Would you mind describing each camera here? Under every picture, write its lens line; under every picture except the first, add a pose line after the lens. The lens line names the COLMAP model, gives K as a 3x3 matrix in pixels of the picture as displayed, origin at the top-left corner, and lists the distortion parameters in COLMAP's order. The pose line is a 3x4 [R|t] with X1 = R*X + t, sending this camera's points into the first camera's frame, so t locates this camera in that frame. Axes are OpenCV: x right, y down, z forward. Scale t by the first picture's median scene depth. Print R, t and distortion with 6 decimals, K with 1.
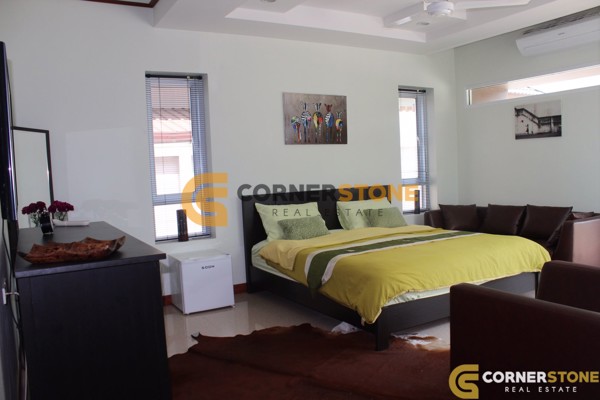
lens RADIAL K [[496.7, 0, 302.9], [0, 496.7, 203.8], [0, 0, 1]] dist [-0.165328, 0.145503]
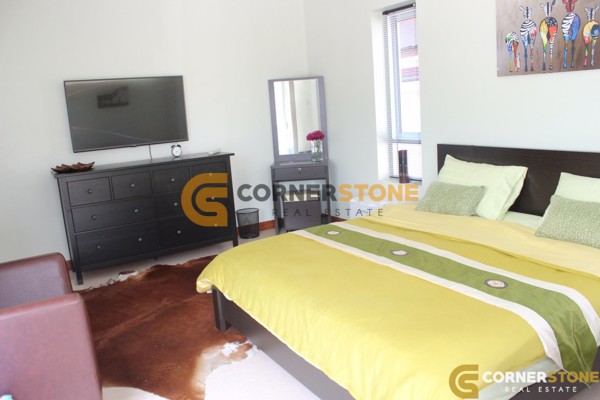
lens RADIAL K [[496.7, 0, 302.9], [0, 496.7, 203.8], [0, 0, 1]] dist [-0.165328, 0.145503]
pose [[0.020940, 0.242063, -0.970035, 0.635950], [-0.008200, 0.970256, 0.241941, -0.105524], [0.999747, 0.002888, 0.022302, 0.700739]]
